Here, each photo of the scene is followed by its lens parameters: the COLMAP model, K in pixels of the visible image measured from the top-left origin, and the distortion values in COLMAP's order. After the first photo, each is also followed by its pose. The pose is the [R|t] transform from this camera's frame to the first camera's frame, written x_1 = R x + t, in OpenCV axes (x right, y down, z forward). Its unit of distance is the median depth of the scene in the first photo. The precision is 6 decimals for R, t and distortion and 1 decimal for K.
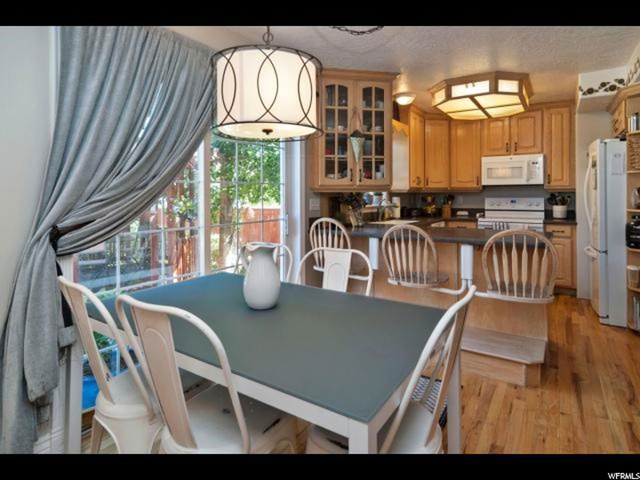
lens RADIAL K [[360.4, 0, 326.3], [0, 360.4, 204.0], [0, 0, 1]] dist [-0.005253, 0.001289]
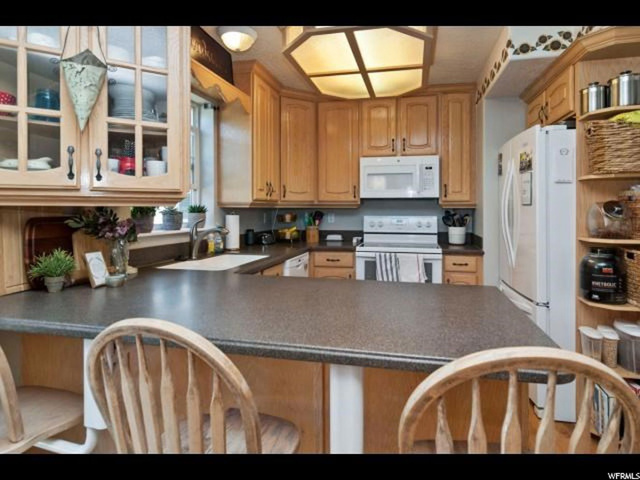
lens RADIAL K [[360.4, 0, 319.7], [0, 360.4, 233.2], [0, 0, 1]] dist [-0.005253, 0.001289]
pose [[0.948917, -0.014509, 0.315193, 0.147094], [0.001936, 0.999191, 0.040166, -0.013233], [-0.315521, -0.037504, 0.948177, 0.387173]]
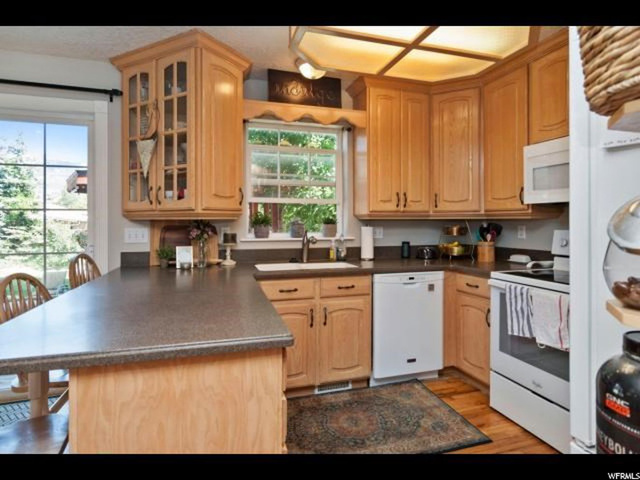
lens RADIAL K [[360.4, 0, 324.3], [0, 360.4, 239.6], [0, 0, 1]] dist [-0.005253, 0.001289]
pose [[0.766426, 0.036609, -0.641289, 0.574708], [-0.019672, 0.999244, 0.033533, -0.016476], [0.642032, -0.013085, 0.766567, 0.482242]]
